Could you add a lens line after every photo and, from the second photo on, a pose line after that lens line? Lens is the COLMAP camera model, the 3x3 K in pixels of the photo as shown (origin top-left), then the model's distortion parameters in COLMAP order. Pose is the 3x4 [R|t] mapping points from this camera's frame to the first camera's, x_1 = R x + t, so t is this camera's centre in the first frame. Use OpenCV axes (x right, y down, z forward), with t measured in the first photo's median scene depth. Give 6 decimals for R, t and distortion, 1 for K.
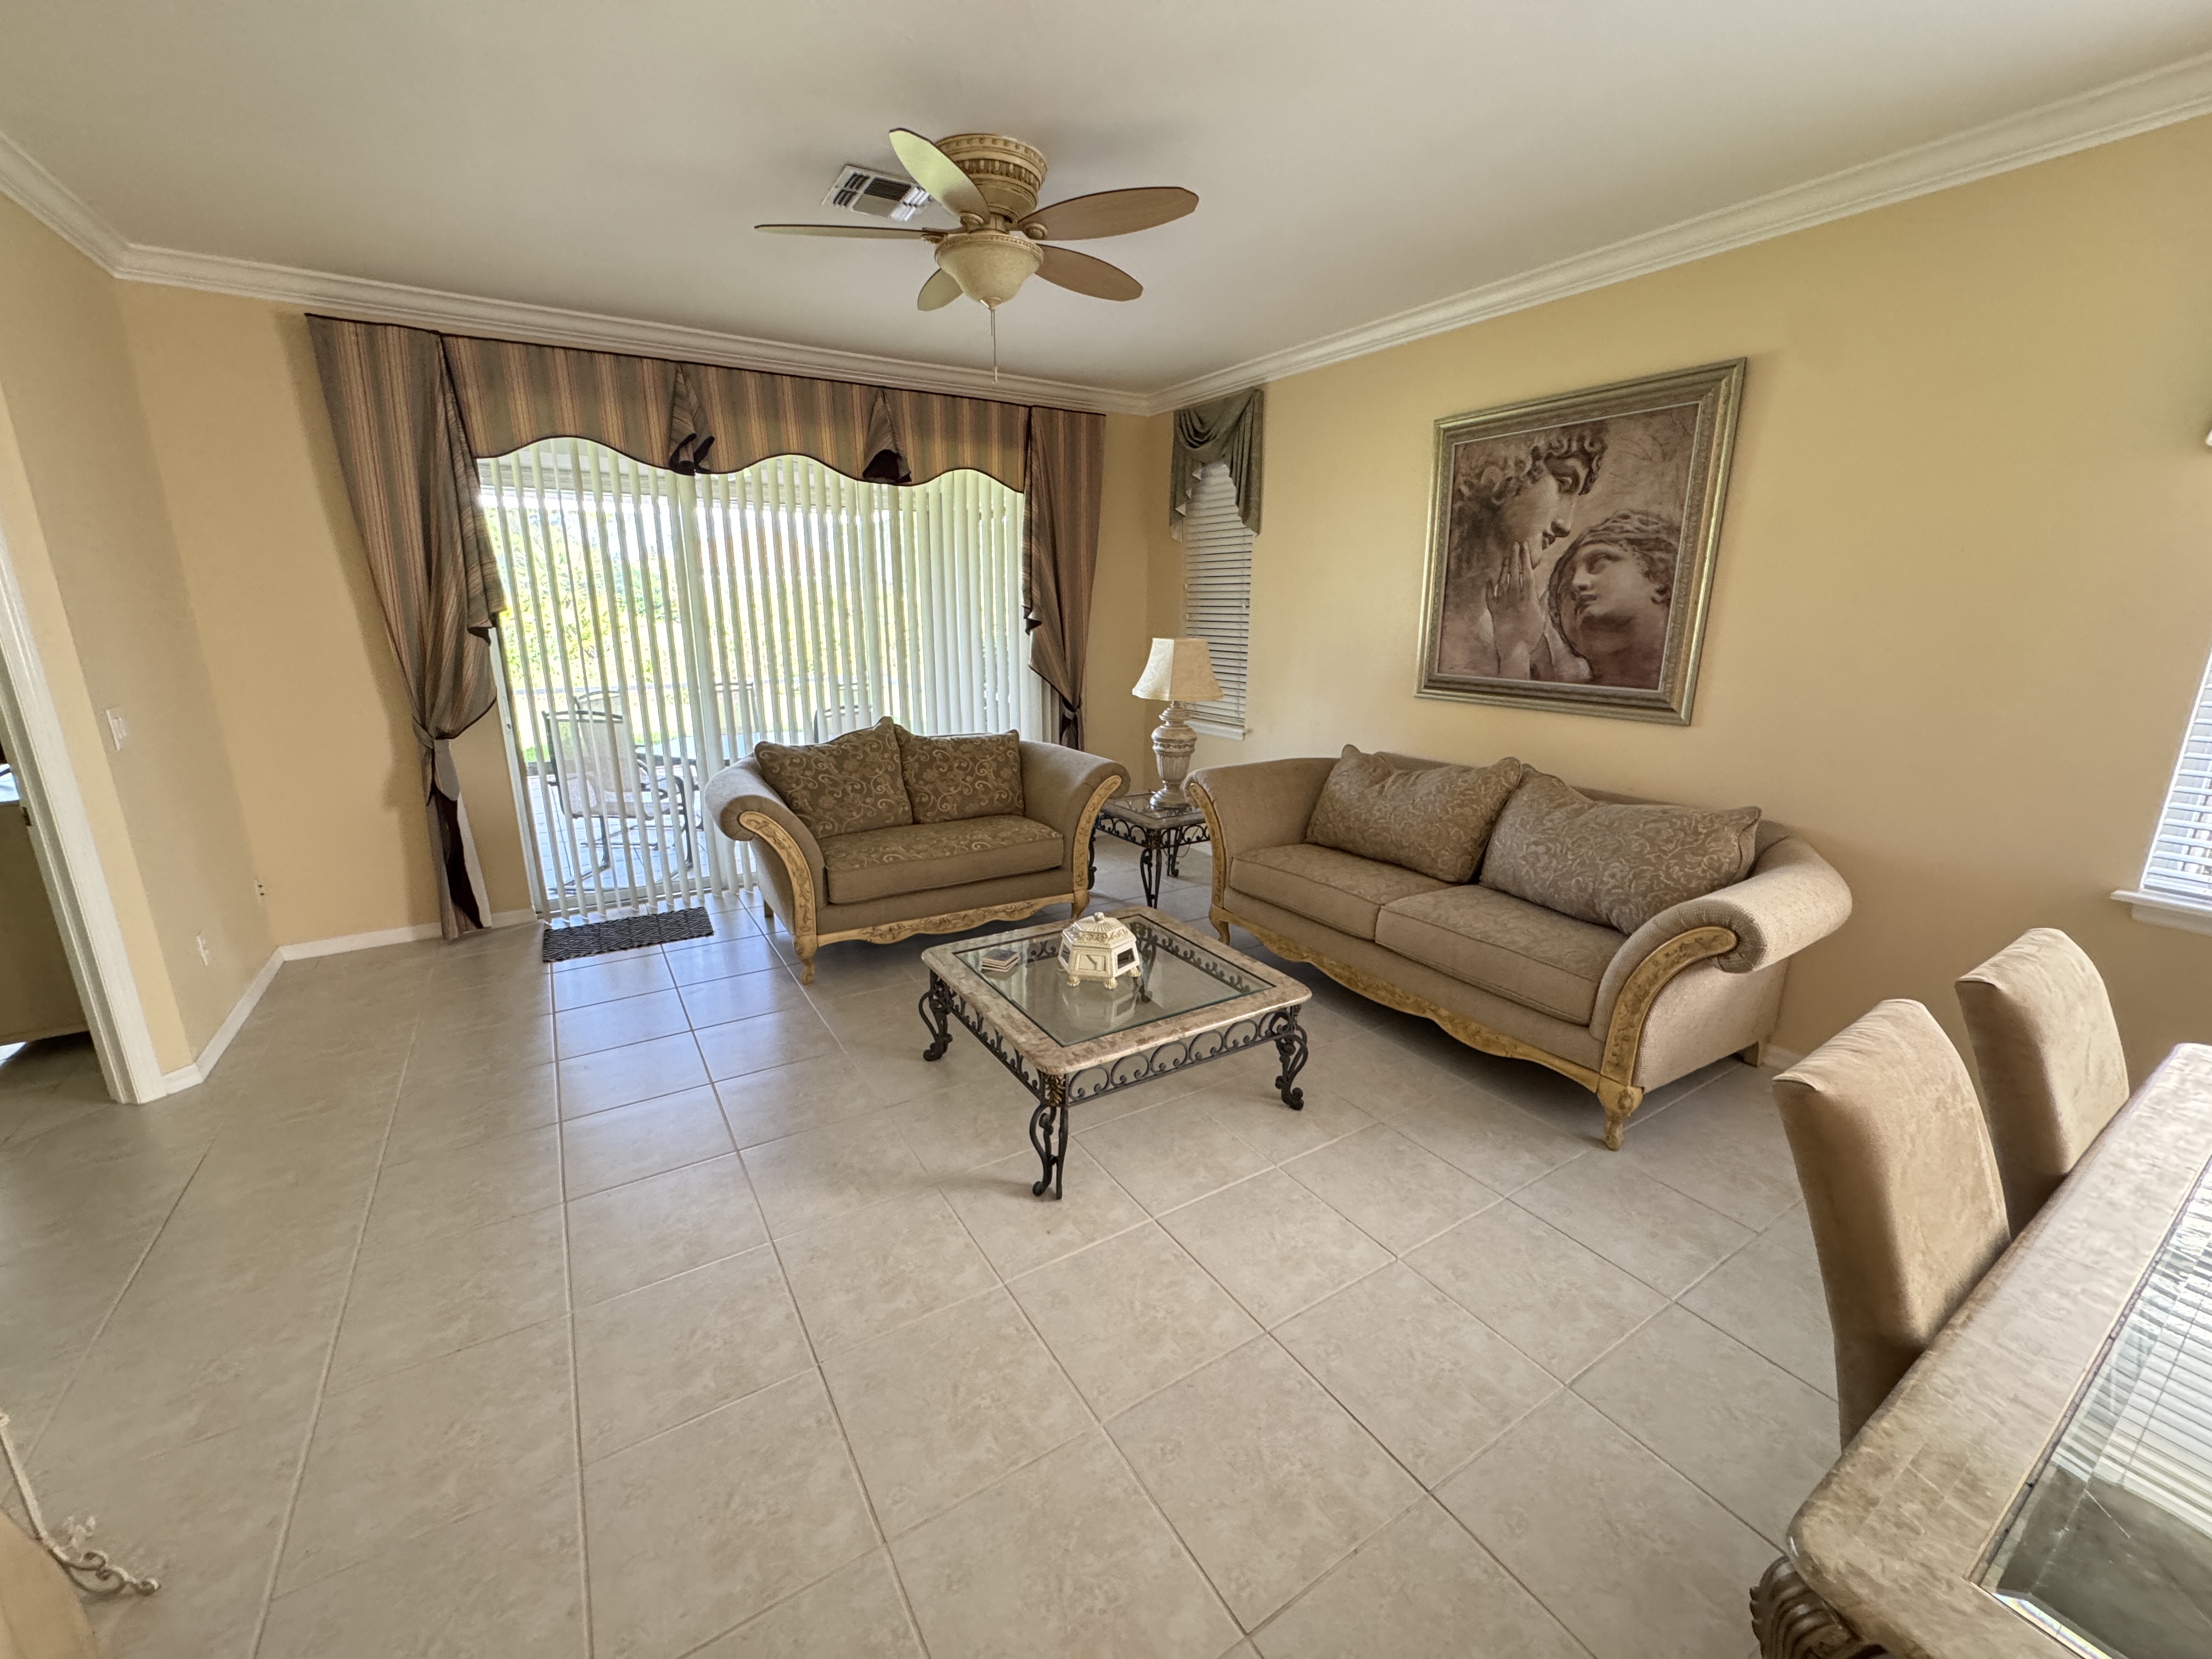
lens RADIAL K [[883.0, 0, 1105.0], [0, 883.0, 831.5], [0, 0, 1]] dist [-0.008384, -0.000451]
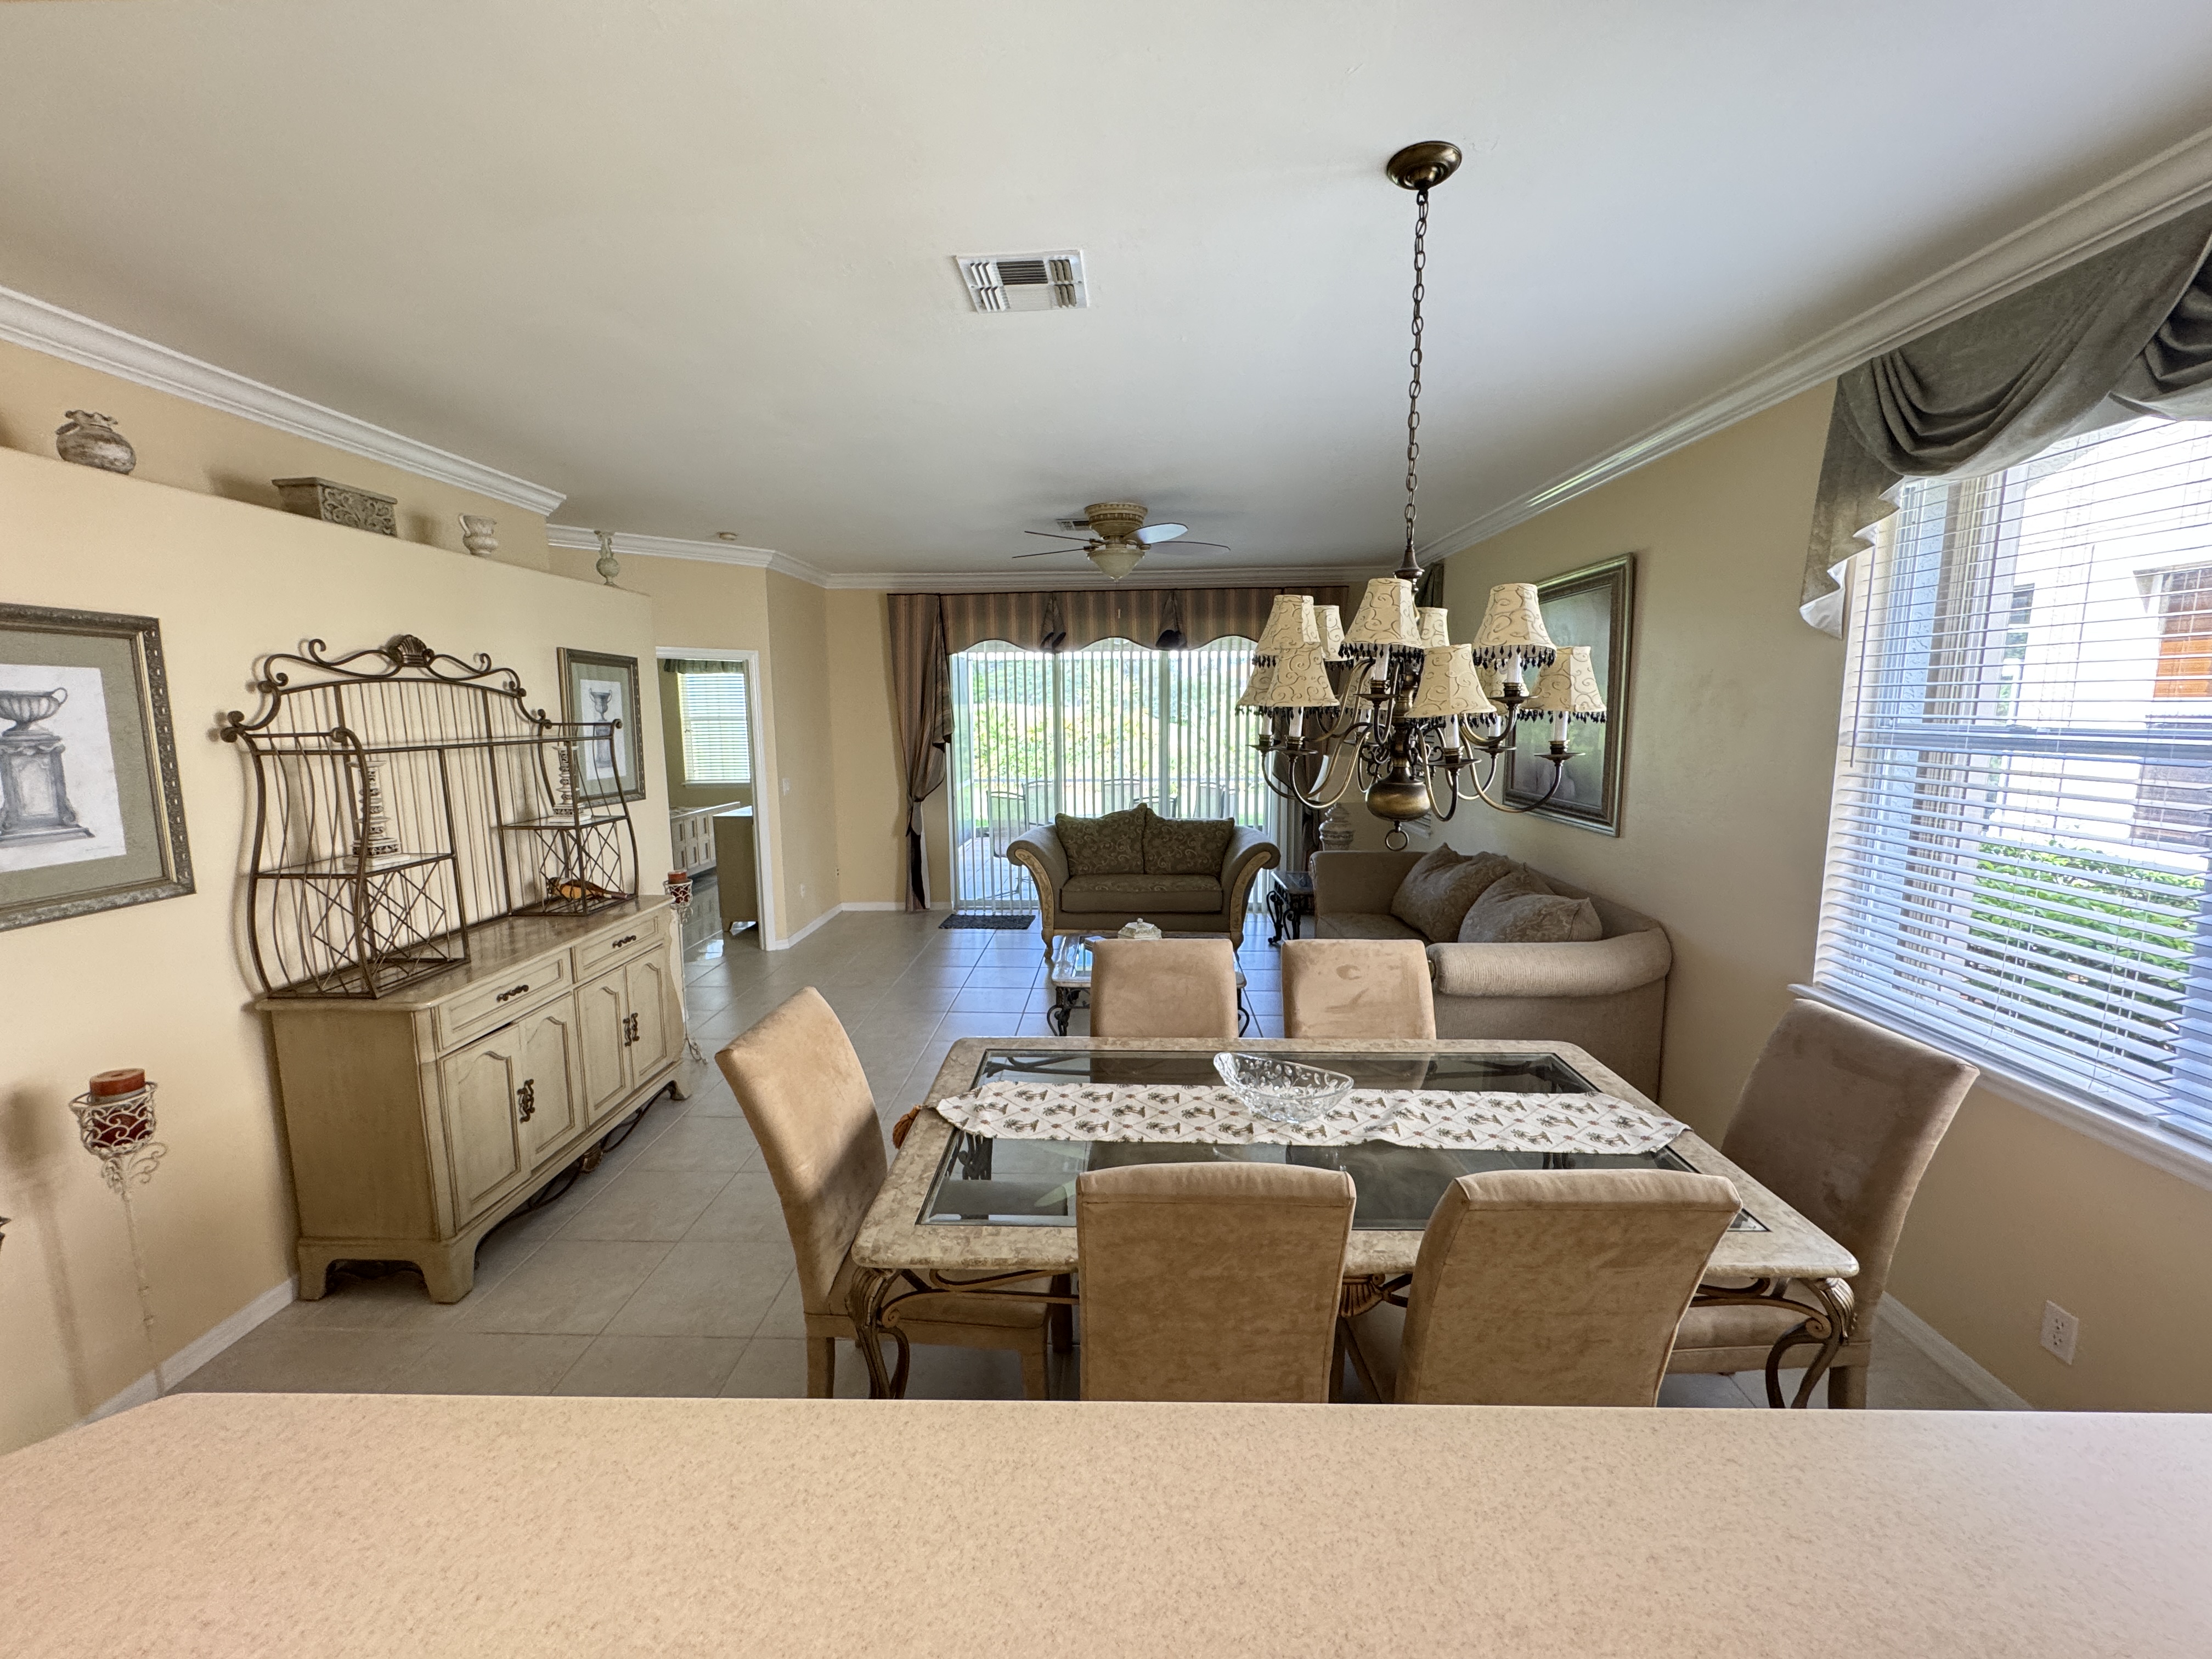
lens RADIAL K [[883.0, 0, 1096.7], [0, 883.0, 828.7], [0, 0, 1]] dist [-0.008384, -0.000451]
pose [[0.824954, 0.065733, -0.561365, 0.582346], [-0.130246, 0.988592, -0.075645, 0.040997], [0.549988, 0.135519, 0.824104, -0.307130]]
